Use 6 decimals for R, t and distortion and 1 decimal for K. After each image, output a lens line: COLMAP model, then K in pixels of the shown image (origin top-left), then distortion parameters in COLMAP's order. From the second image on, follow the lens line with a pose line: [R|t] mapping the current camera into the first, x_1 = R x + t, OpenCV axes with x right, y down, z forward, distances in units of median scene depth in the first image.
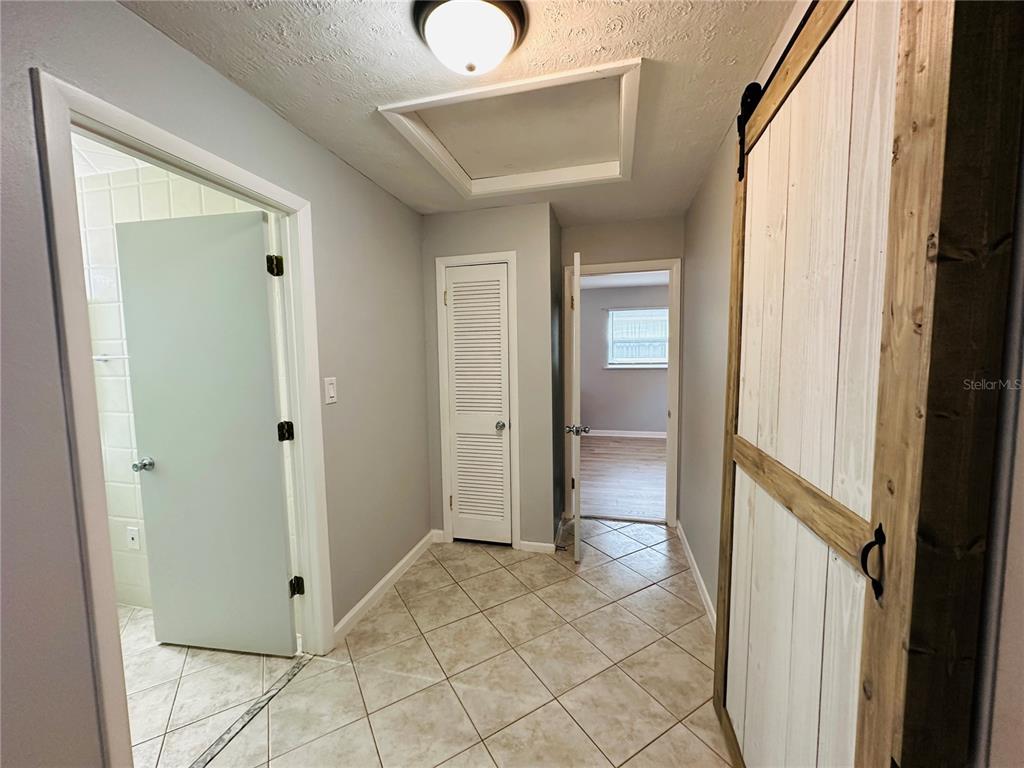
lens RADIAL K [[407.2, 0, 510.8], [0, 407.2, 384.2], [0, 0, 1]] dist [0.001072, -0.000056]
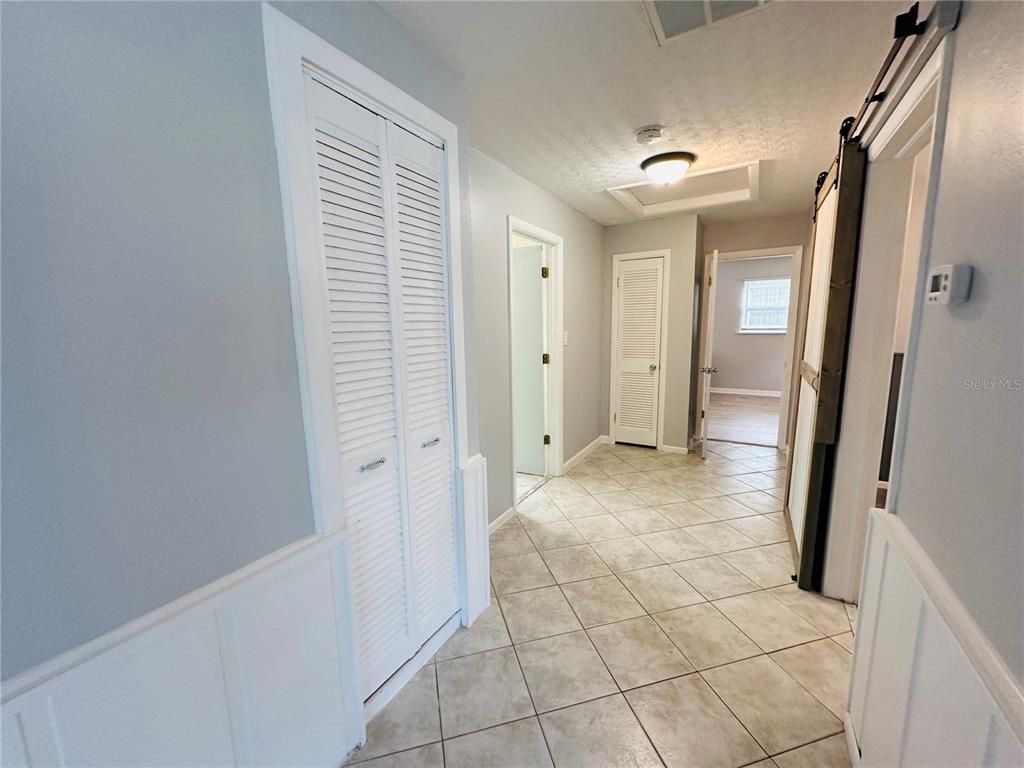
lens RADIAL K [[407.2, 0, 512.7], [0, 407.2, 385.5], [0, 0, 1]] dist [0.001072, -0.000056]
pose [[0.959593, 0.041333, -0.278339, -0.100798], [-0.019093, 0.996437, 0.082148, 0.054996], [0.280743, -0.073515, 0.956963, -0.585634]]
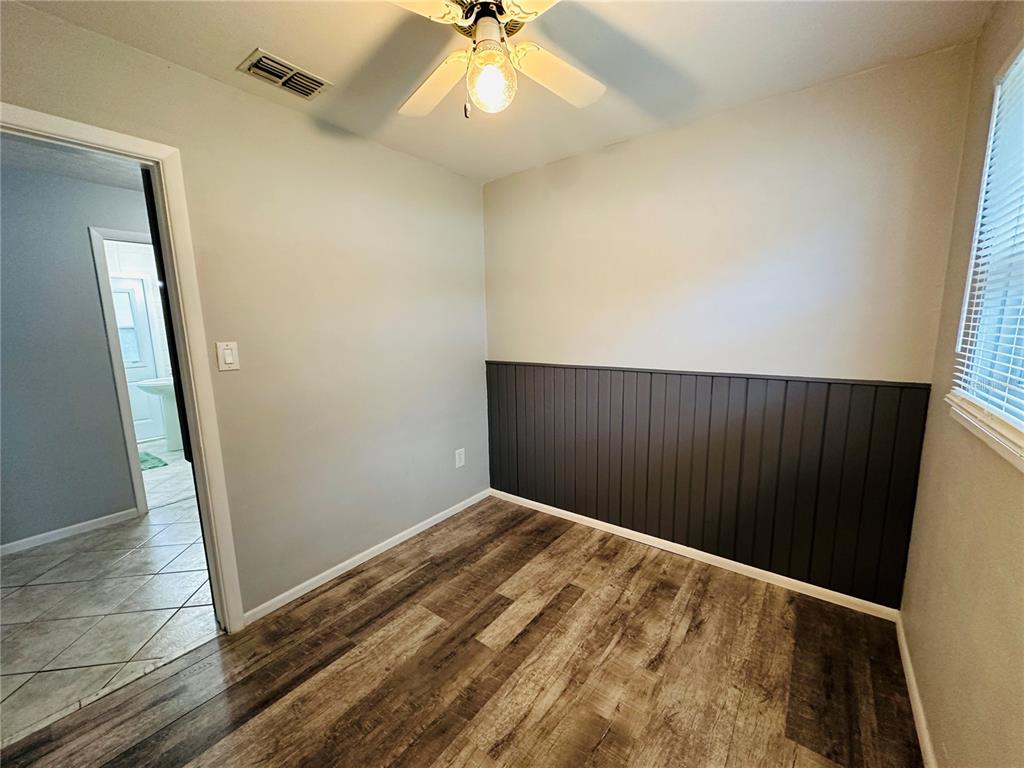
lens RADIAL K [[407.2, 0, 510.9], [0, 407.2, 387.4], [0, 0, 1]] dist [0.001072, -0.000056]
pose [[0.913972, 0.060260, -0.401279, 0.939848], [-0.025971, 0.995571, 0.090351, 0.007997], [0.404946, -0.072156, 0.911489, -0.171692]]
